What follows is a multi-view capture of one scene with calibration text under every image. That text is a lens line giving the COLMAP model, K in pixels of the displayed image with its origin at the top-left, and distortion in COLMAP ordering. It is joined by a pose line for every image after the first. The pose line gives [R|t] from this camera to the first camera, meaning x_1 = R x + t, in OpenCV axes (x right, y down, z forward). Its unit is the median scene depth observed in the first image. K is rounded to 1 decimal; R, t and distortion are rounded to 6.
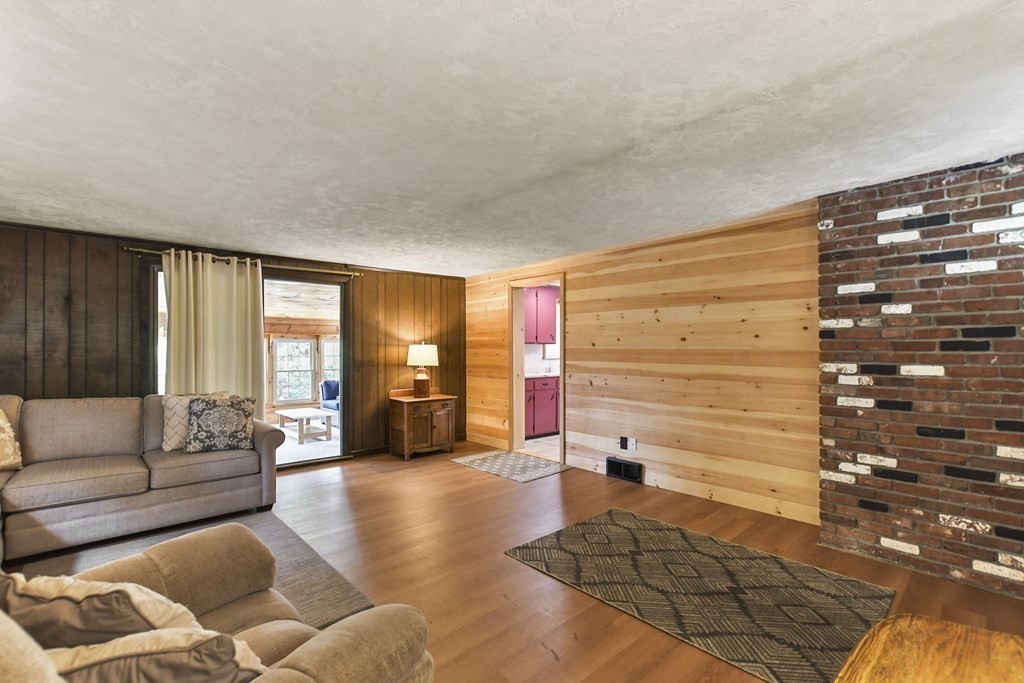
lens RADIAL K [[455.1, 0, 503.1], [0, 455.1, 344.9], [0, 0, 1]] dist [-0.009817, 0.001069]
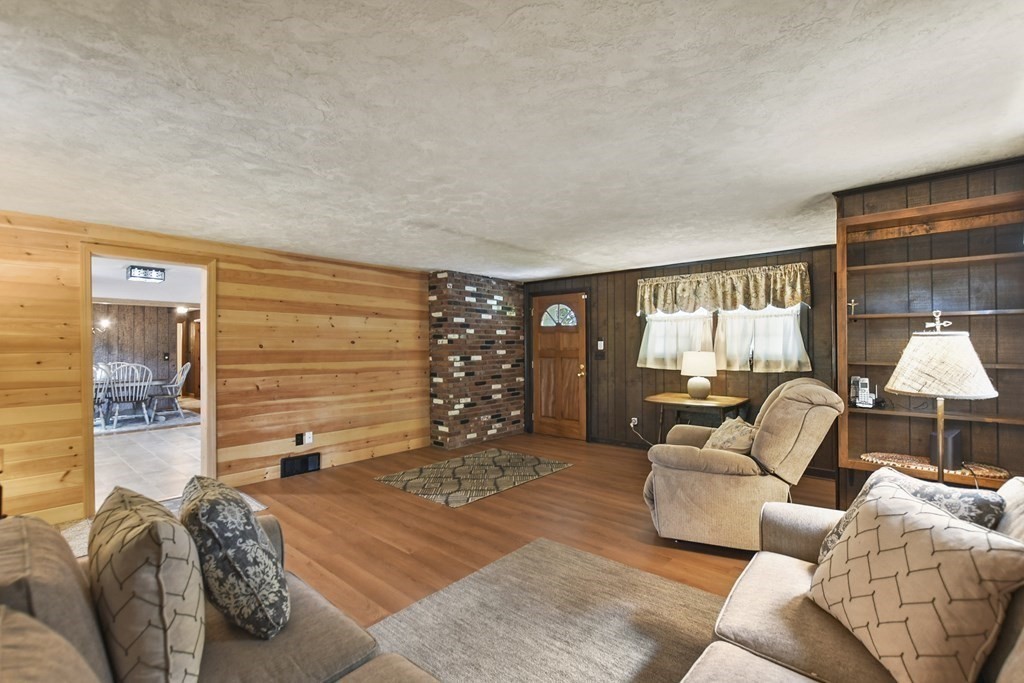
lens RADIAL K [[455.1, 0, 509.3], [0, 455.1, 341.0], [0, 0, 1]] dist [-0.009817, 0.001069]
pose [[-0.109538, 0.007086, 0.993957, -1.081892], [-0.007810, 0.999938, -0.007989, -0.010846], [-0.993952, -0.008638, -0.109476, 0.814276]]
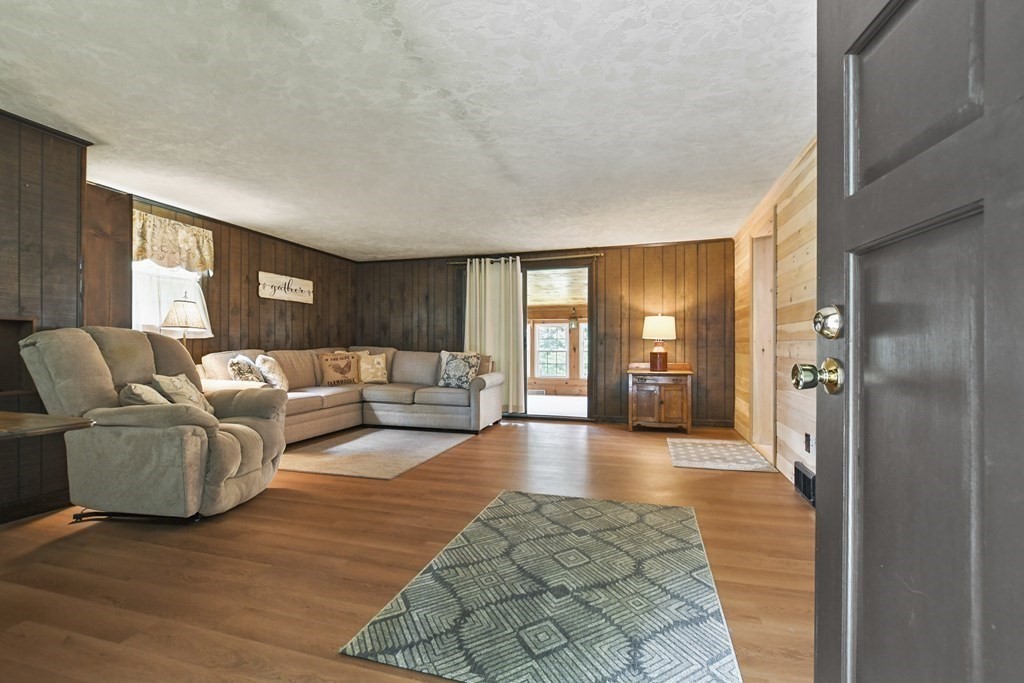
lens RADIAL K [[455.1, 0, 512.9], [0, 455.1, 347.3], [0, 0, 1]] dist [-0.009817, 0.001069]
pose [[0.527795, 0.004023, -0.849362, 0.771080], [0.006841, 0.999936, 0.008988, 0.086140], [0.849344, -0.010555, 0.527734, 0.368280]]
